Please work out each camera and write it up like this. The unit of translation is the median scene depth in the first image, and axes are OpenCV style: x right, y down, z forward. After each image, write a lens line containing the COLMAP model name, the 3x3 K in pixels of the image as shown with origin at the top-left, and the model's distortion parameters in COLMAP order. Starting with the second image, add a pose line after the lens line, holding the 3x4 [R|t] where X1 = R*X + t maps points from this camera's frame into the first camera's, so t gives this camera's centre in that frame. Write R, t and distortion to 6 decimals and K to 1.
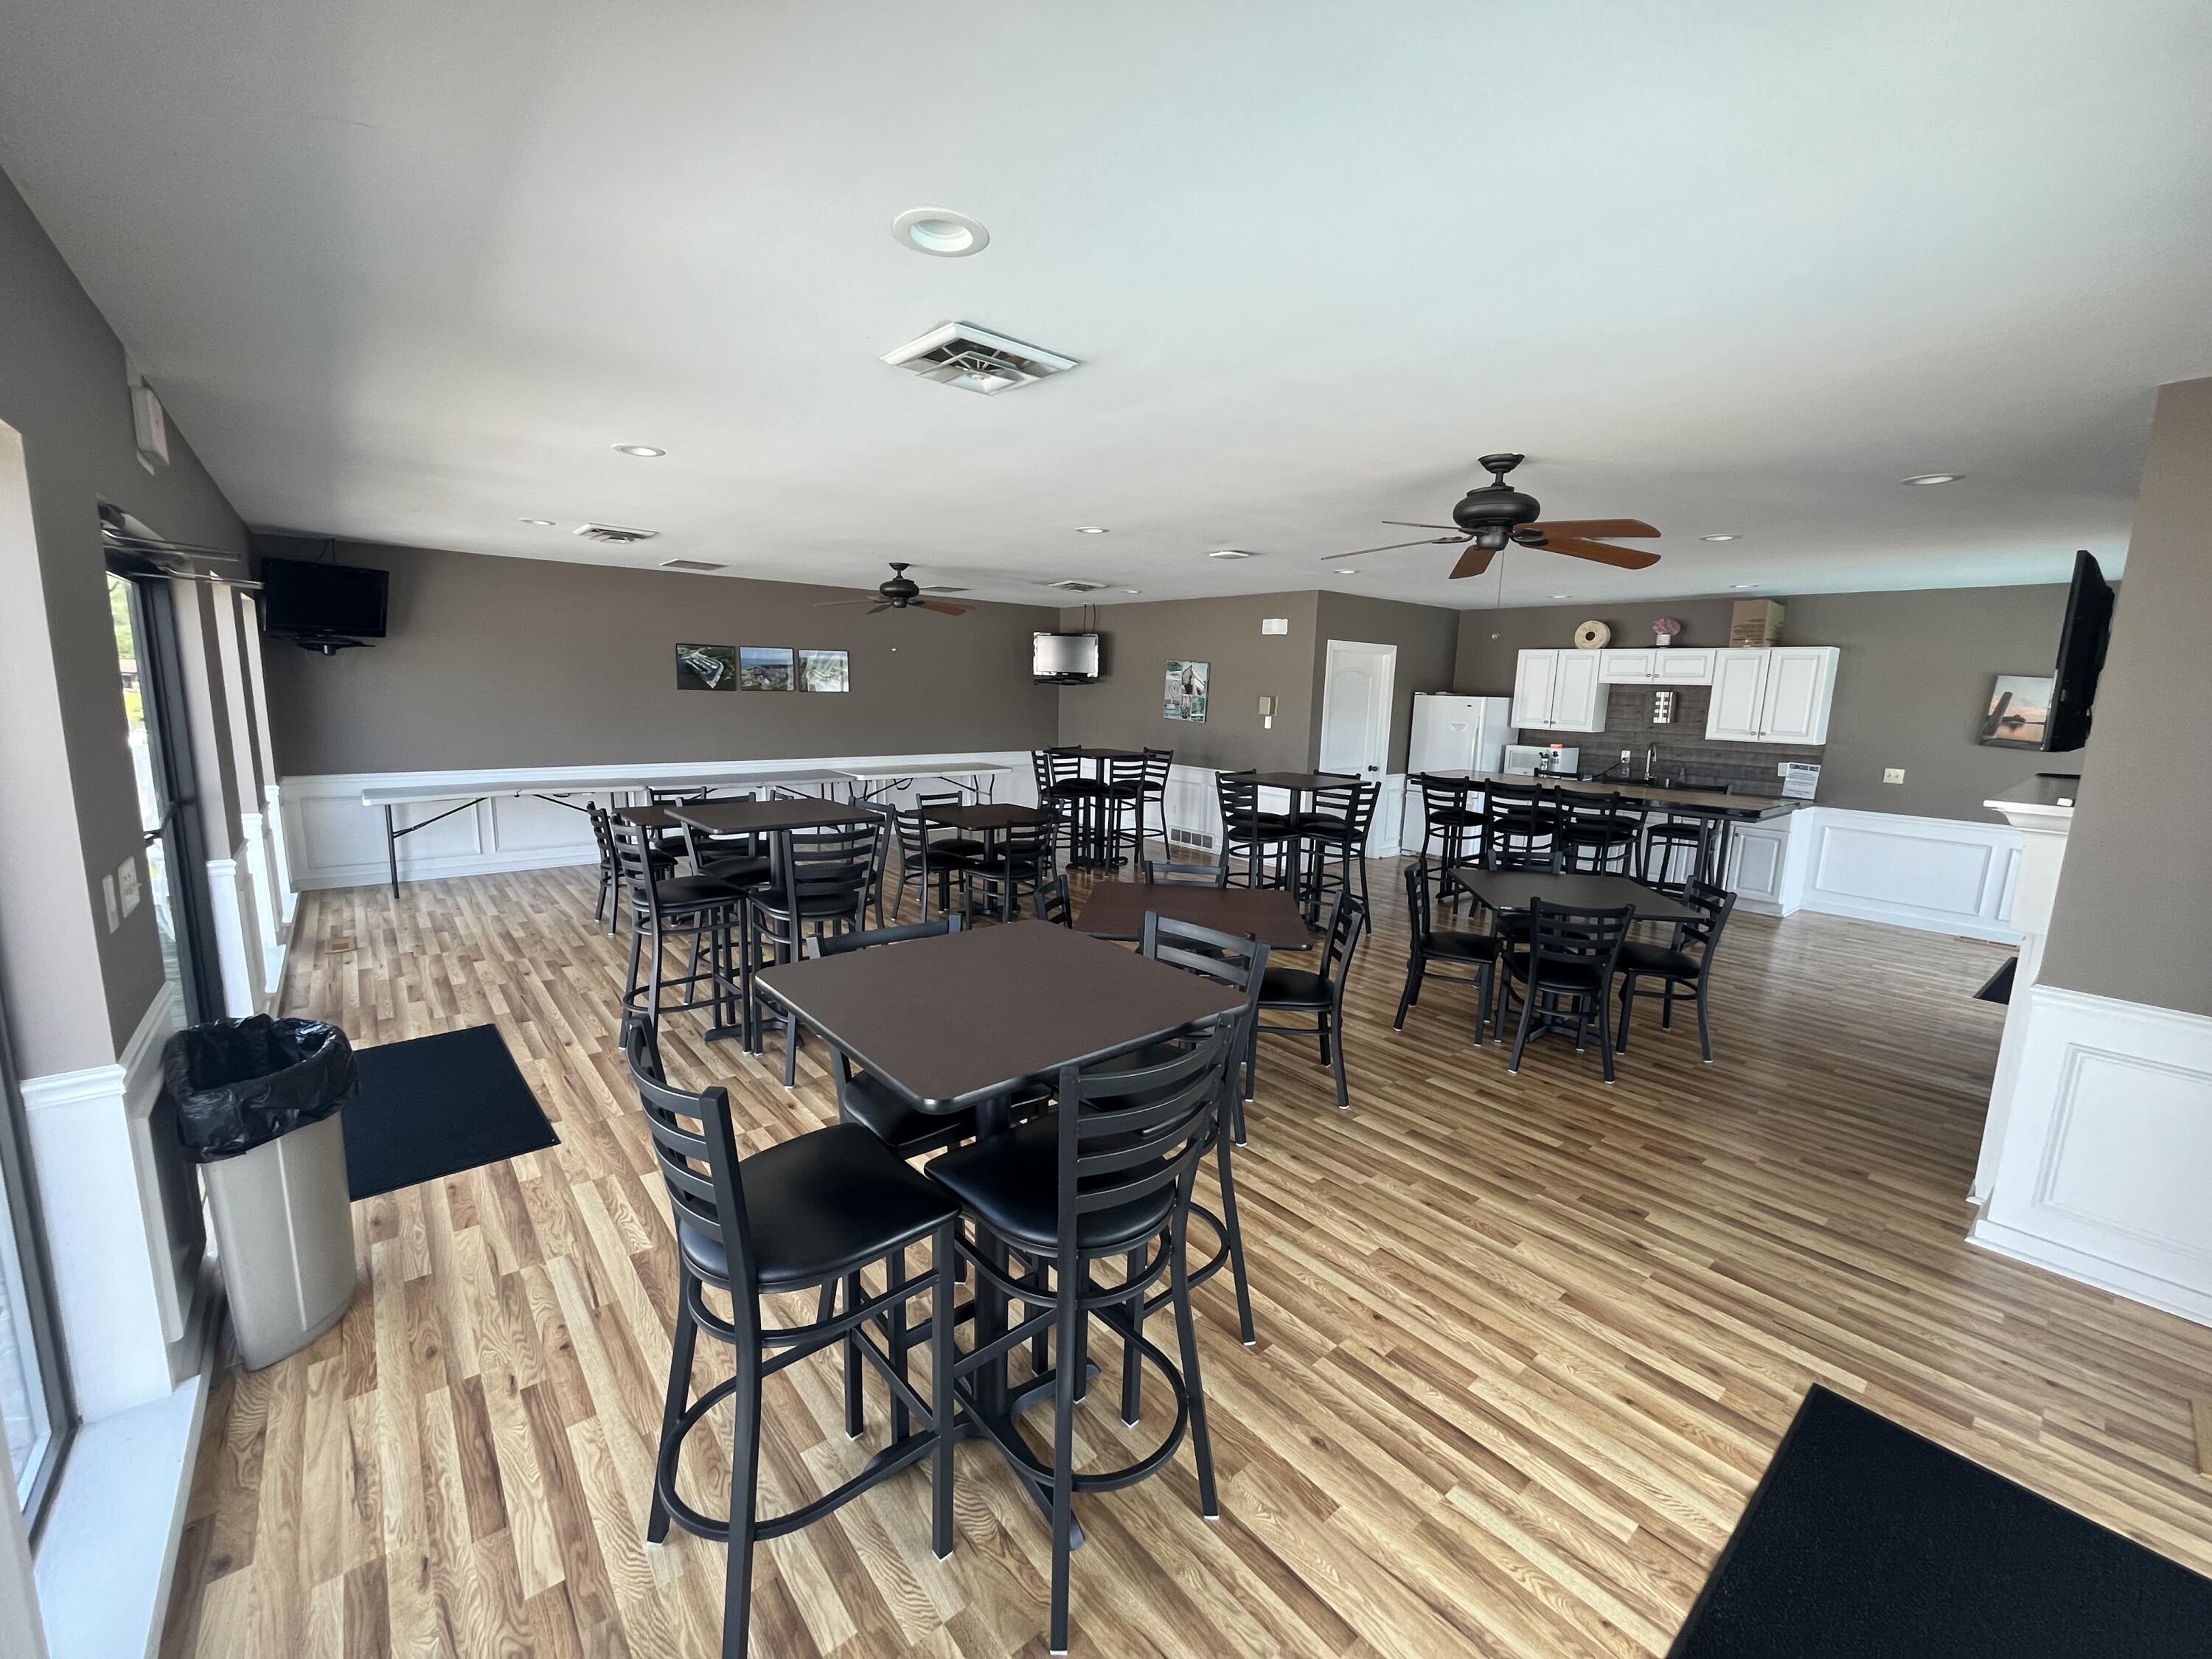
lens RADIAL K [[890.4, 0, 1106.0], [0, 890.4, 829.5], [0, 0, 1]] dist [0.000494, -0.000015]
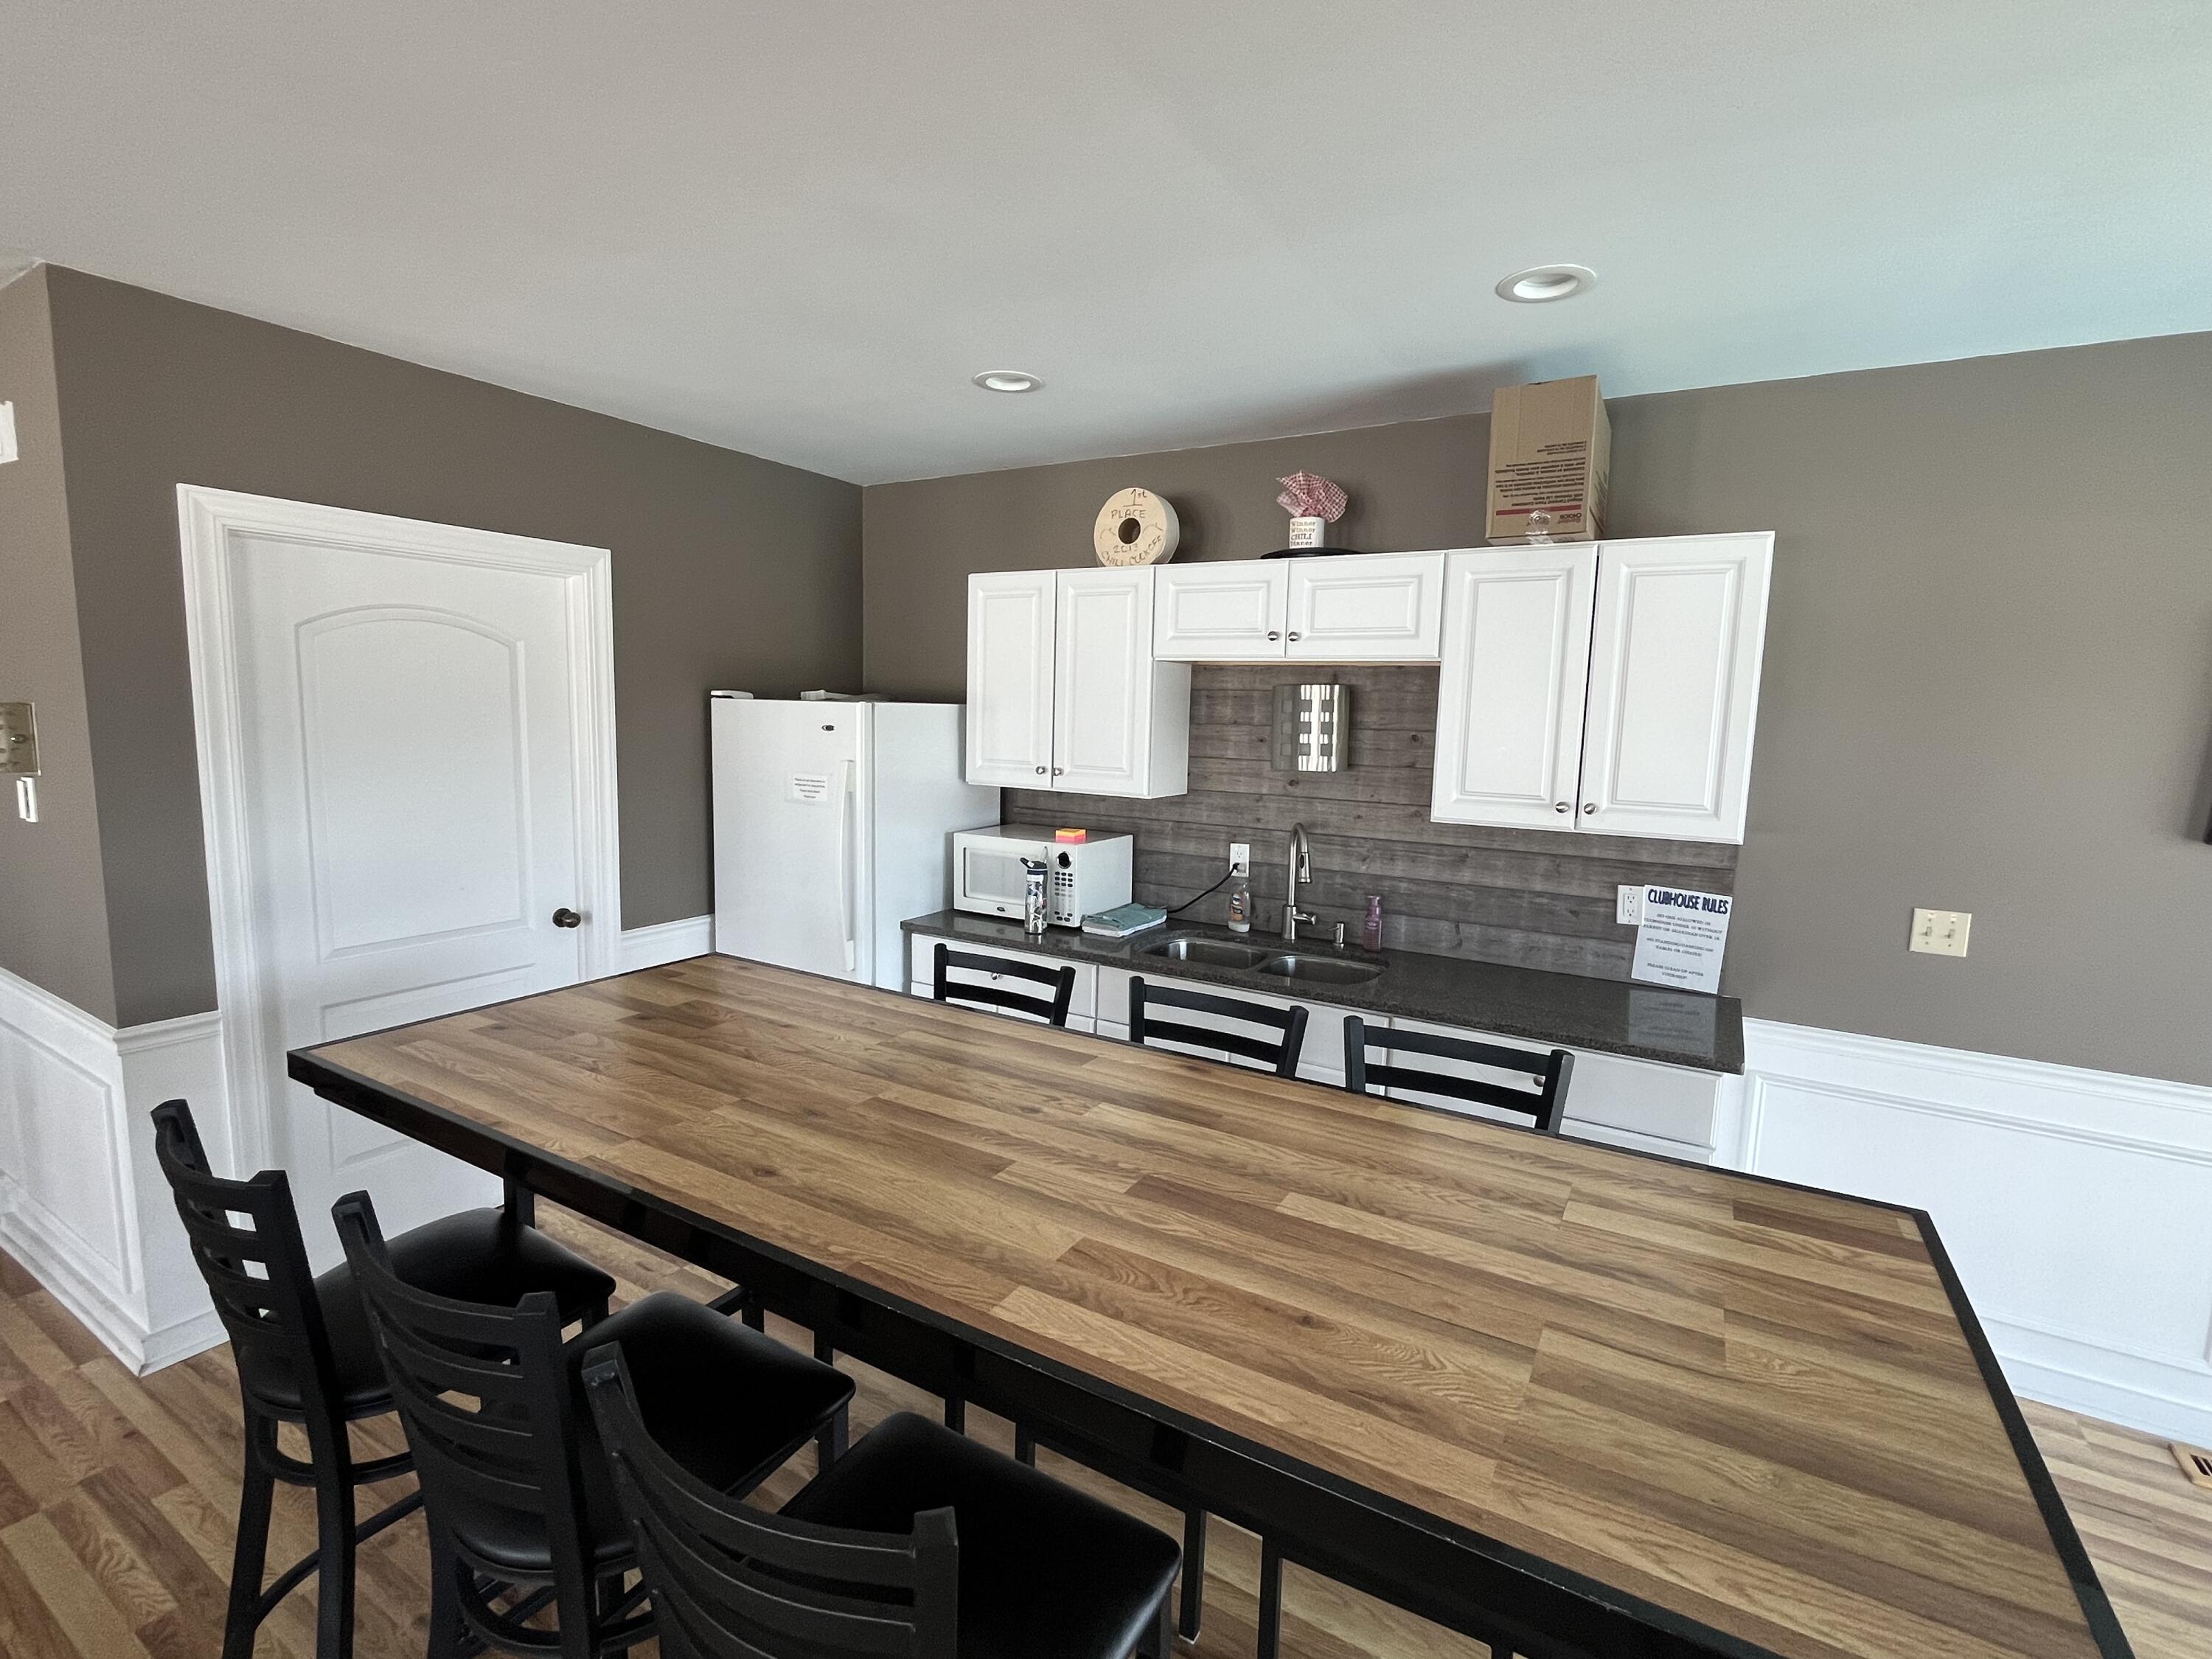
lens RADIAL K [[1006.0, 0, 1106.0], [0, 1006.0, 829.5], [0, 0, 1]] dist [-0.000457, -0.000168]
pose [[0.946358, -0.043985, 0.320113, 0.409003], [0.053680, 0.998326, -0.021519, -0.091167], [-0.318631, 0.037548, 0.947135, 0.638720]]
